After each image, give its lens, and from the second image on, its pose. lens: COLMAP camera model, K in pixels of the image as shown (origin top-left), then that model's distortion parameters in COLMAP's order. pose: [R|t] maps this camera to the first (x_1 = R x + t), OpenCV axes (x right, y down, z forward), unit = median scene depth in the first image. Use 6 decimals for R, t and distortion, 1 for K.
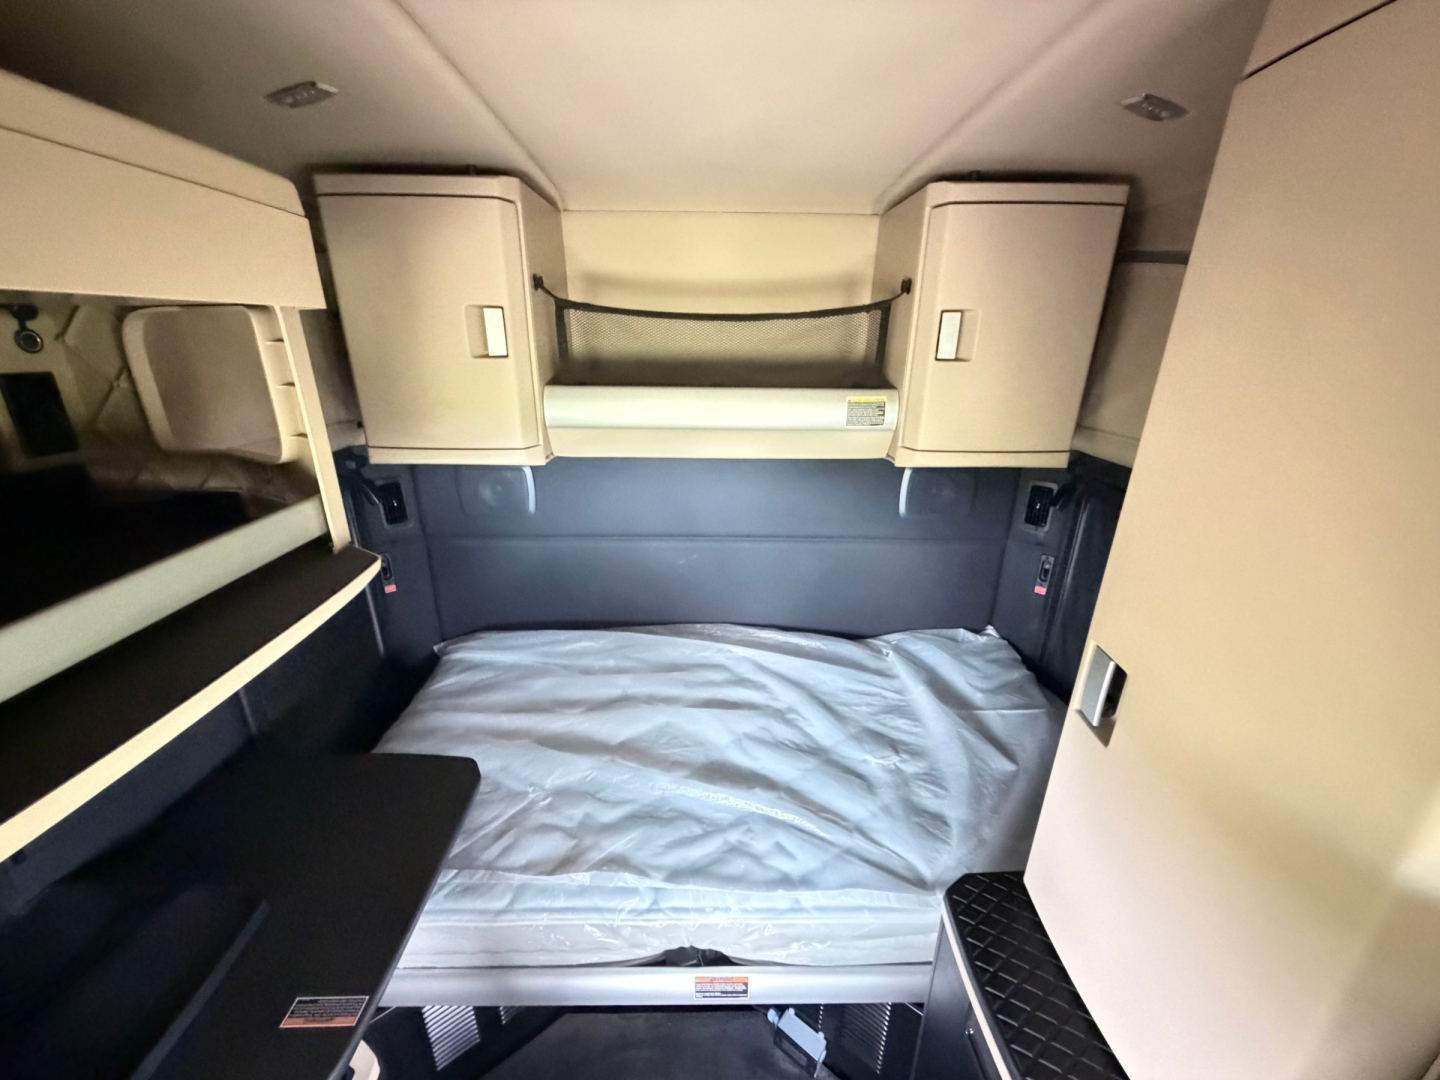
lens RADIAL K [[570.5, 0, 720.0], [0, 570.5, 540.0], [0, 0, 1]] dist [-0.001425, 0.000210]
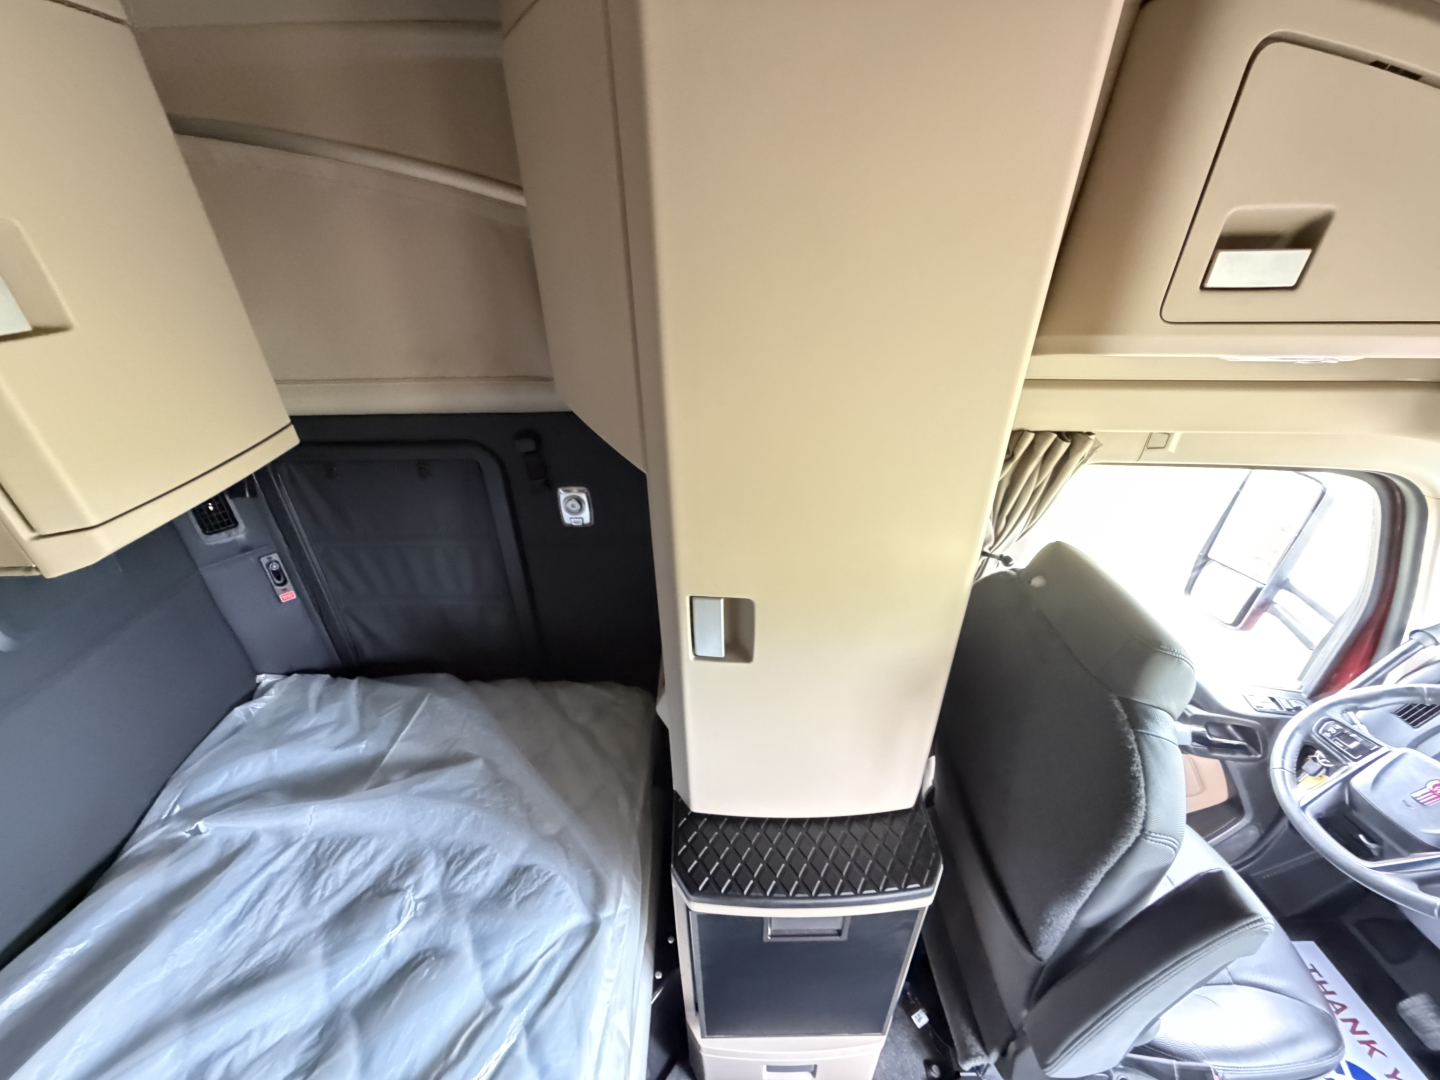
lens RADIAL K [[570.5, 0, 720.0], [0, 570.5, 540.0], [0, 0, 1]] dist [-0.001425, 0.000210]
pose [[0.015516, -0.517207, 0.855719, -0.055747], [0.357886, 0.801996, 0.478247, -0.151775], [-0.933636, 0.298829, 0.197545, 0.324231]]
